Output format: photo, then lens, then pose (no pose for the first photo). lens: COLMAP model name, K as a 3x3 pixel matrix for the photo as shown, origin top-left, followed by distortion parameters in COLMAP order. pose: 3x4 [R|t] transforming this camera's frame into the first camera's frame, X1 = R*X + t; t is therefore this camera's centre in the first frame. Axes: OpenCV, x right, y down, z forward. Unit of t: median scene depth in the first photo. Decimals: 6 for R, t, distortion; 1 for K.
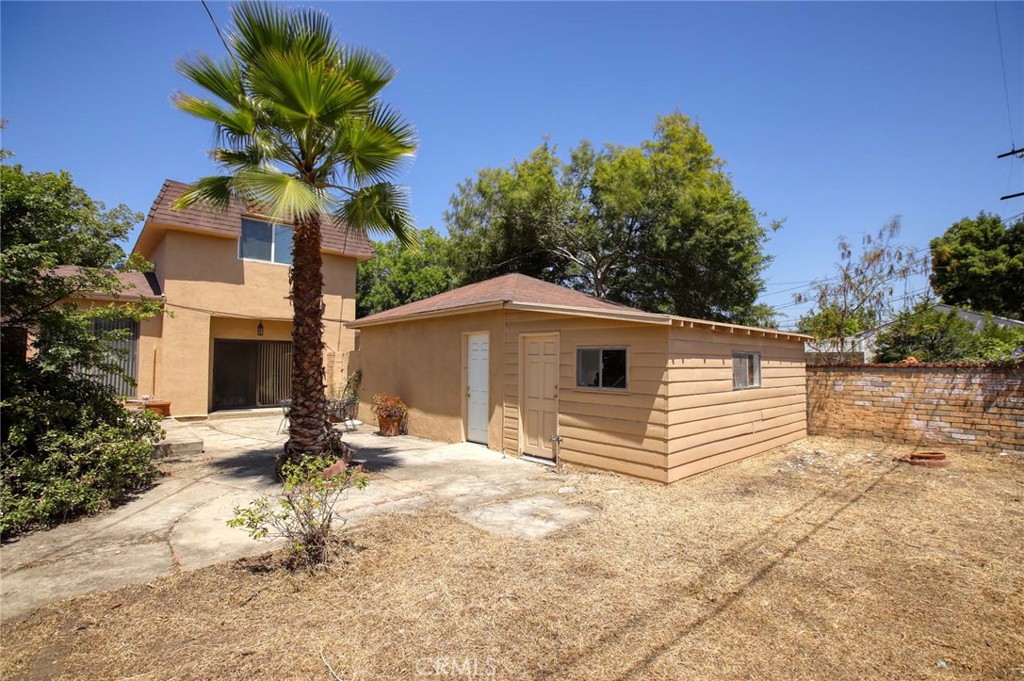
lens RADIAL K [[471.8, 0, 511.6], [0, 471.8, 337.6], [0, 0, 1]] dist [-0.044142, 0.012638]
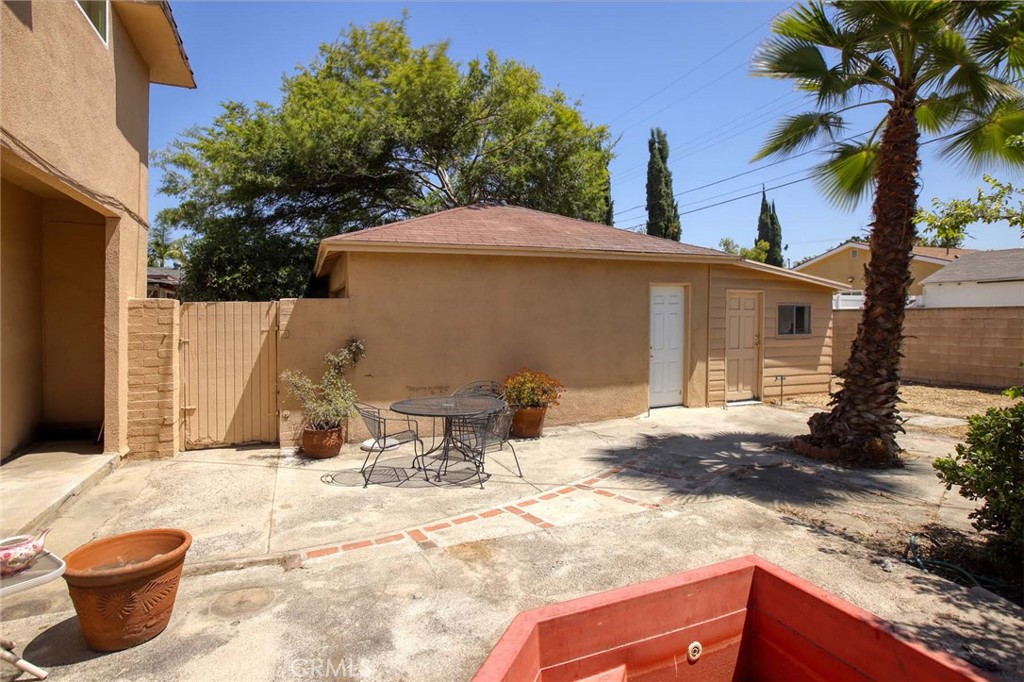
lens RADIAL K [[515.7, 0, 509.1], [0, 515.7, 322.0], [0, 0, 1]] dist [-0.033752, 0.008608]
pose [[0.355902, -0.016029, 0.934386, -1.302012], [-0.034656, 0.998939, 0.030337, 0.051223], [-0.933880, -0.043179, 0.354969, 1.121135]]
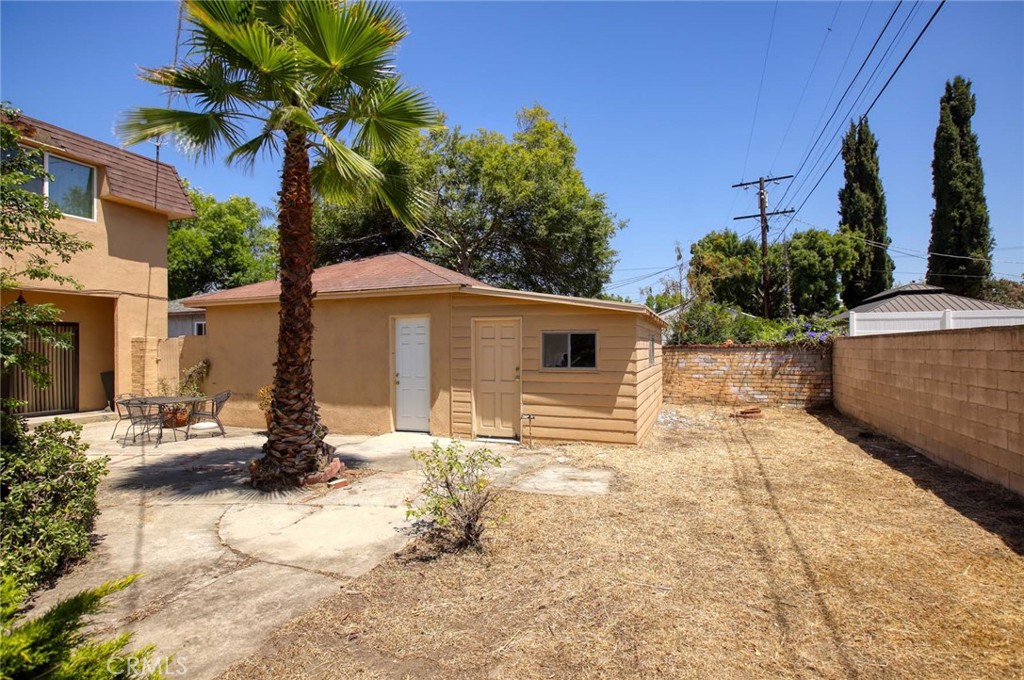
lens RADIAL K [[515.7, 0, 516.8], [0, 515.7, 333.1], [0, 0, 1]] dist [-0.033752, 0.008608]
pose [[0.880691, 0.000940, 0.473689, -0.453305], [-0.011836, 0.999729, 0.020022, 0.001128], [-0.473542, -0.023240, 0.880464, -0.015342]]
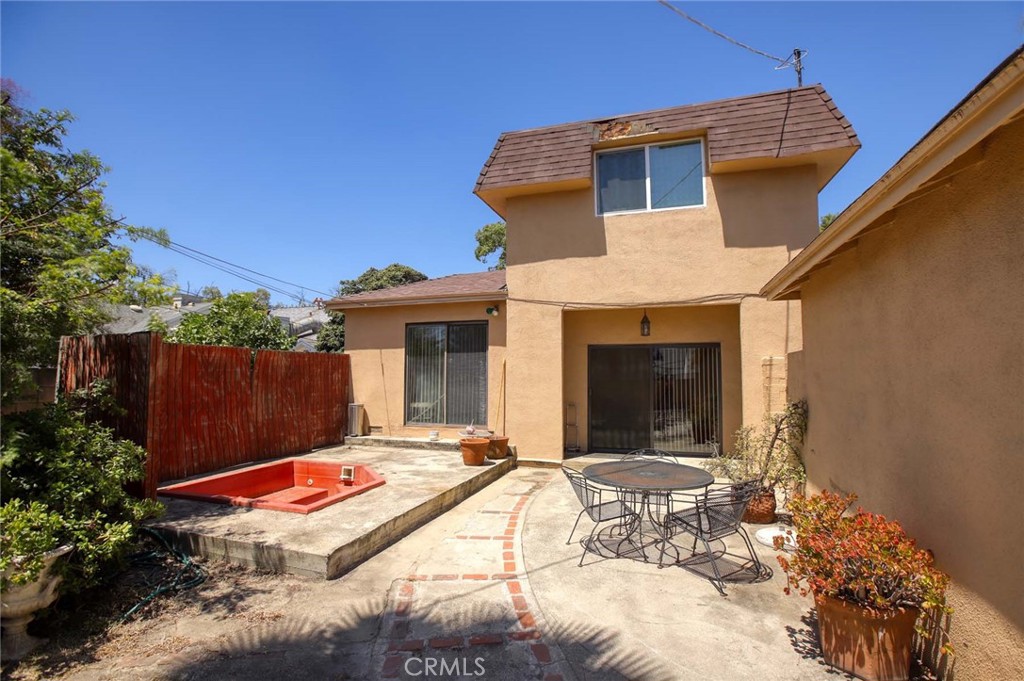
lens RADIAL K [[471.8, 0, 517.7], [0, 471.8, 342.7], [0, 0, 1]] dist [-0.044142, 0.012638]
pose [[0.506921, -0.063963, -0.859616, -0.179521], [0.046964, 0.997811, -0.046550, 0.047144], [0.860712, -0.016774, 0.508816, 1.010436]]
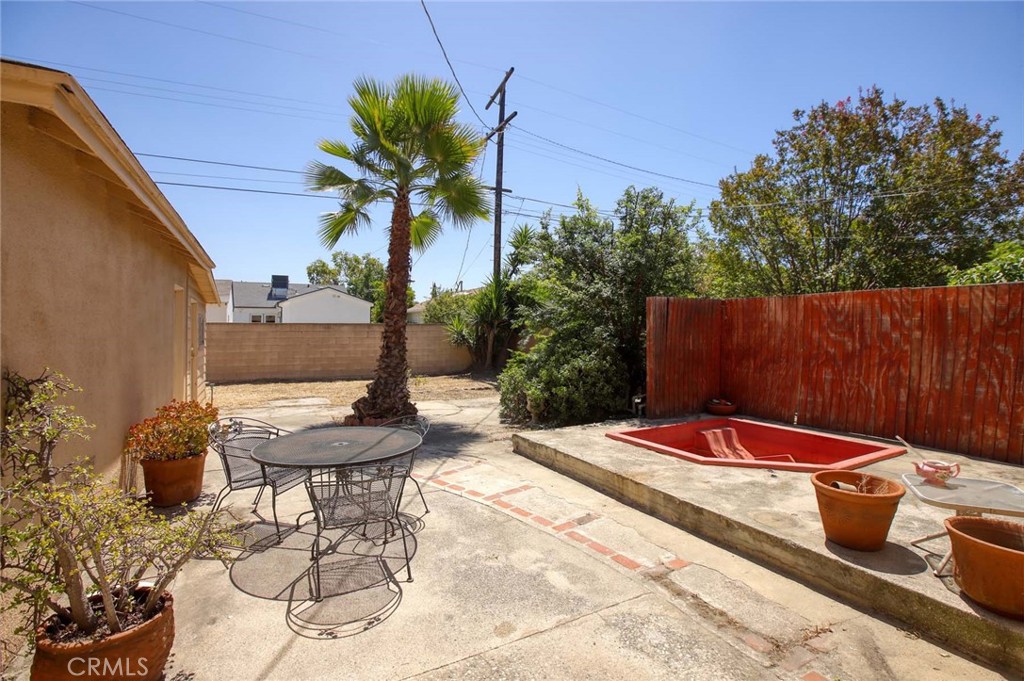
lens RADIAL K [[471.8, 0, 506.5], [0, 471.8, 334.6], [0, 0, 1]] dist [-0.044142, 0.012638]
pose [[-0.967883, -0.011942, 0.251118, -0.917109], [-0.023162, 0.998859, -0.041774, 0.104524], [-0.250332, -0.046248, -0.967055, 1.886292]]
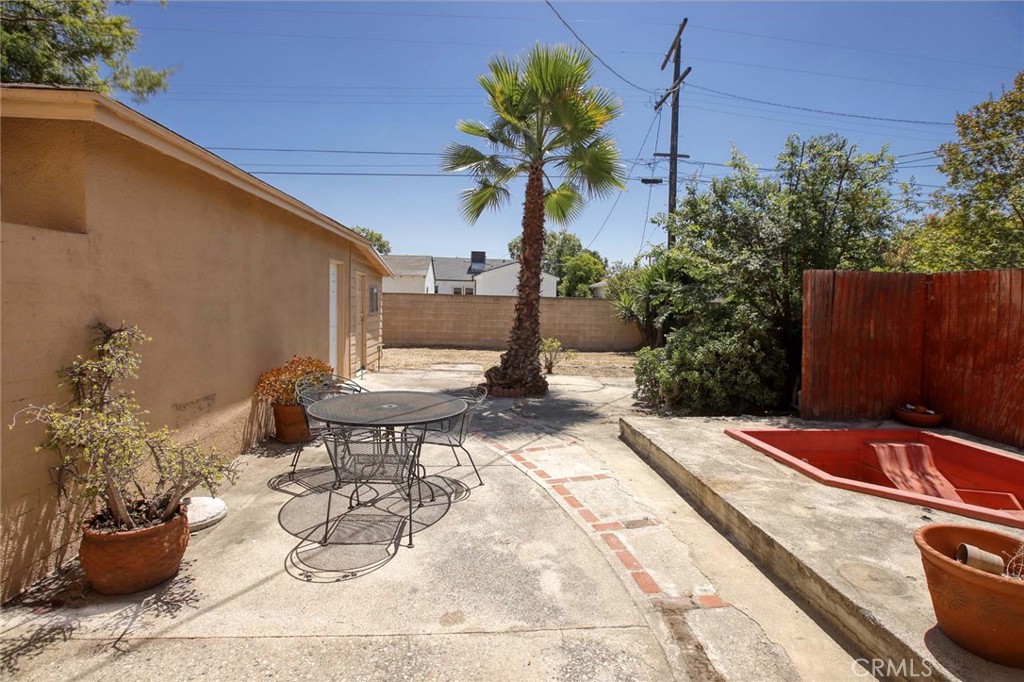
lens RADIAL K [[471.8, 0, 516.5], [0, 471.8, 319.2], [0, 0, 1]] dist [-0.044142, 0.012638]
pose [[-0.792393, -0.052689, 0.607731, -1.043769], [-0.068904, 0.997618, -0.003350, 0.098207], [-0.606107, -0.044529, -0.794136, 1.790579]]
